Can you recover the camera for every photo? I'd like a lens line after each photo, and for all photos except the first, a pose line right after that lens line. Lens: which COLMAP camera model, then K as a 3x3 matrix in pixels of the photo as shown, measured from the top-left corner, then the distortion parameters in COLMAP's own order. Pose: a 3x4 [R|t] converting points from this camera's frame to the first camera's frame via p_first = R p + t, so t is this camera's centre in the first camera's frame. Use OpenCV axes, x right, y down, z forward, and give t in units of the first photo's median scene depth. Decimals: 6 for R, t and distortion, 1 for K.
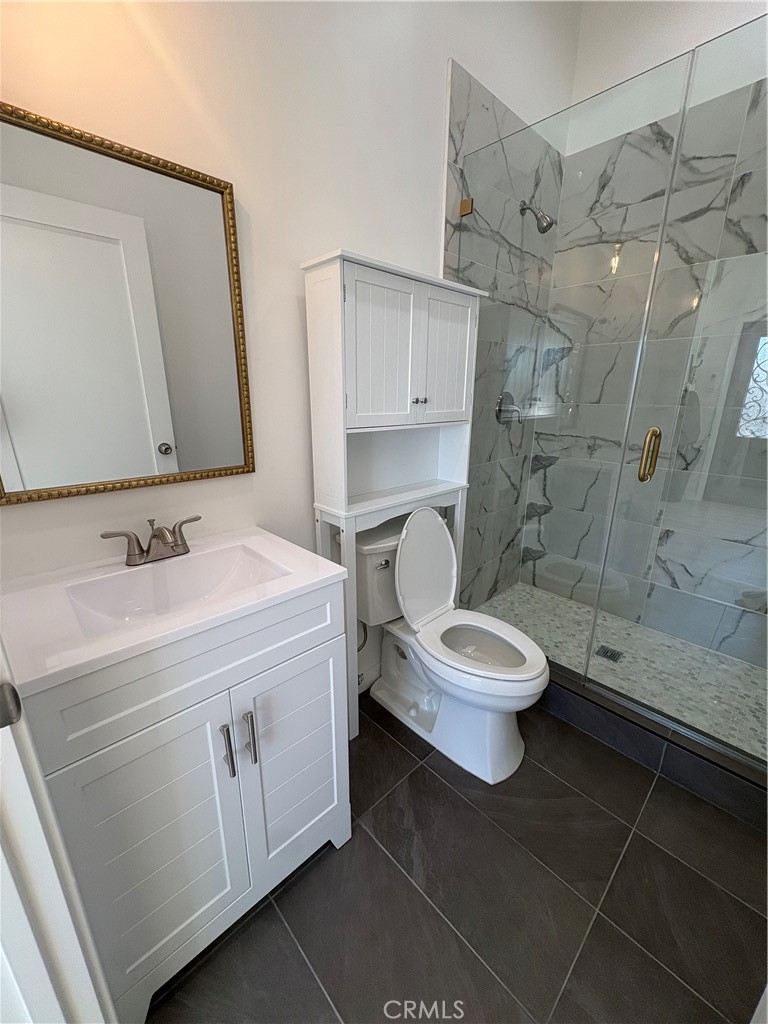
lens RADIAL K [[410.0, 0, 380.9], [0, 410.0, 514.2], [0, 0, 1]] dist [-0.005839, 0.000882]
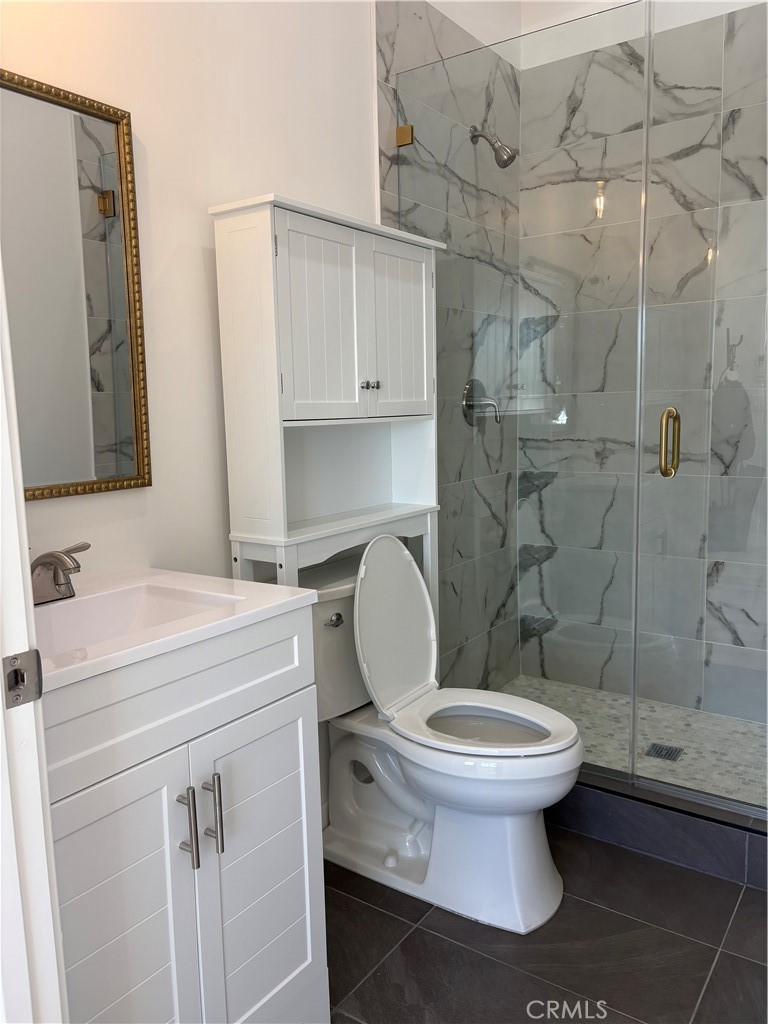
lens RADIAL K [[787.1, 0, 383.3], [0, 787.1, 510.2], [0, 0, 1]] dist [0.014465, -0.015169]
pose [[0.979633, -0.053780, 0.193458, -0.144046], [0.083245, 0.985544, -0.147561, 0.130185], [-0.182725, 0.160660, 0.969948, -0.277309]]
